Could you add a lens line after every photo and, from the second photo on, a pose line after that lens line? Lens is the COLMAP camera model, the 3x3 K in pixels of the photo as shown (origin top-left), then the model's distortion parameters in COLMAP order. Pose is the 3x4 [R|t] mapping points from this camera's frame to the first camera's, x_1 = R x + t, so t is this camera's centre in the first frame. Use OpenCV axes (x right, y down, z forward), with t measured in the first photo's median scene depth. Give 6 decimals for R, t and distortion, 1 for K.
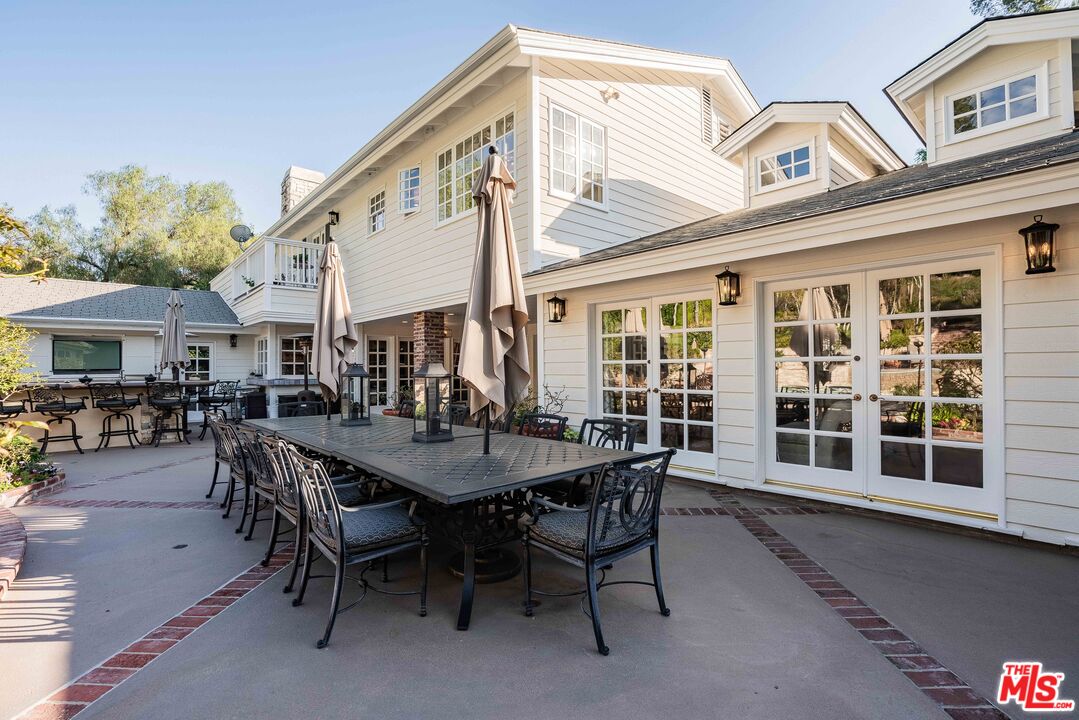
lens RADIAL K [[502.8, 0, 539.5], [0, 502.8, 360.0], [0, 0, 1]] dist [-0.063613, 0.026713]
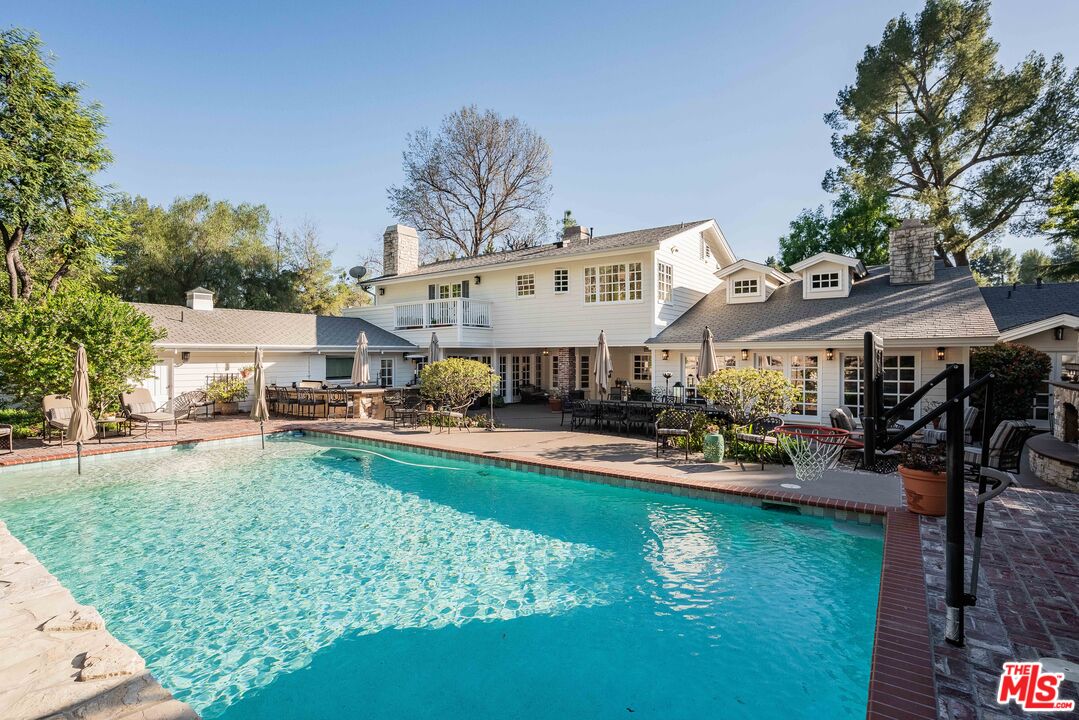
lens RADIAL K [[520.4, 0, 543.4], [0, 520.4, 360.7], [0, 0, 1]] dist [-0.052254, 0.024071]
pose [[0.975530, 0.006008, 0.219783, -0.921986], [-0.010330, 0.999775, 0.018522, -0.094912], [-0.219622, -0.020339, 0.975373, -1.098861]]
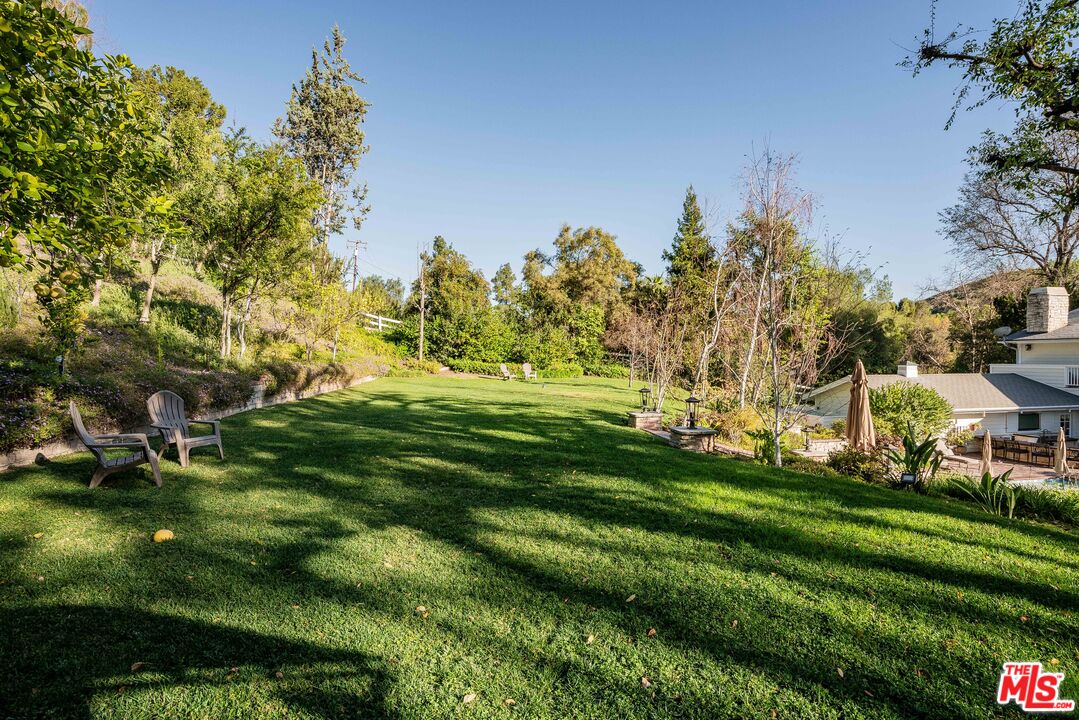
lens RADIAL K [[520.4, 0, 543.4], [0, 520.4, 360.7], [0, 0, 1]] dist [-0.052254, 0.024071]
pose [[0.819374, 0.007062, -0.573215, -1.945104], [0.005853, 0.999769, 0.020685, -0.448565], [0.573229, -0.020304, 0.819144, -2.676684]]
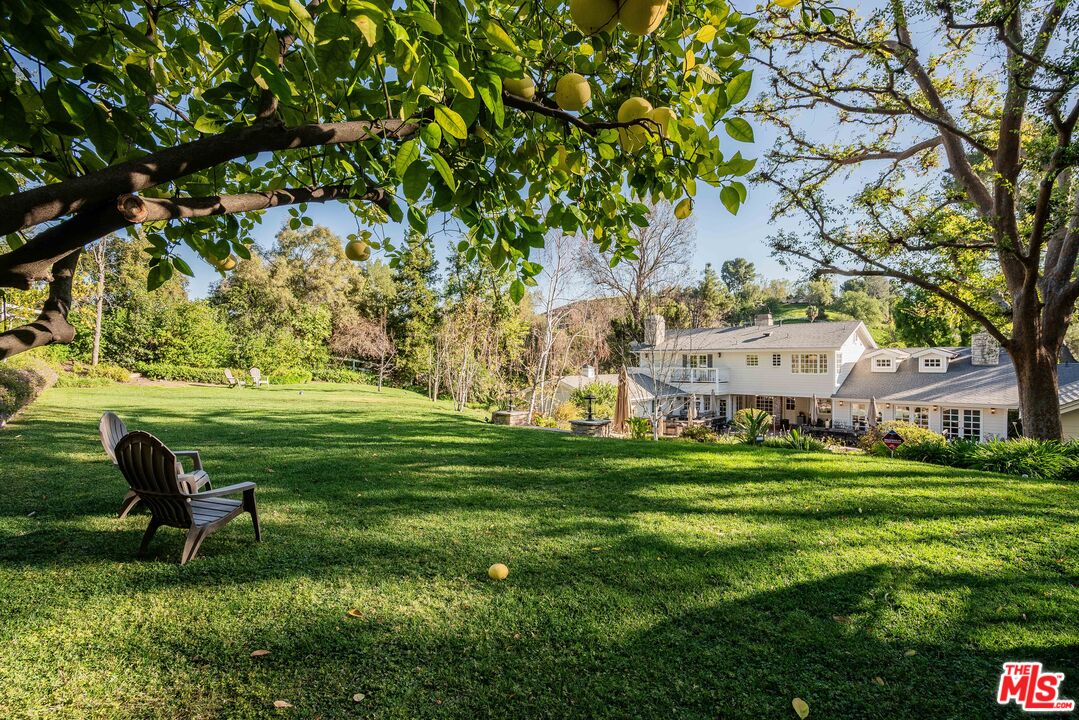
lens RADIAL K [[502.8, 0, 539.5], [0, 502.8, 360.0], [0, 0, 1]] dist [-0.063613, 0.026713]
pose [[0.998885, 0.006119, 0.046803, -2.533517], [-0.006600, 0.999927, 0.010148, -0.449517], [-0.046738, -0.010445, 0.998853, -2.905640]]
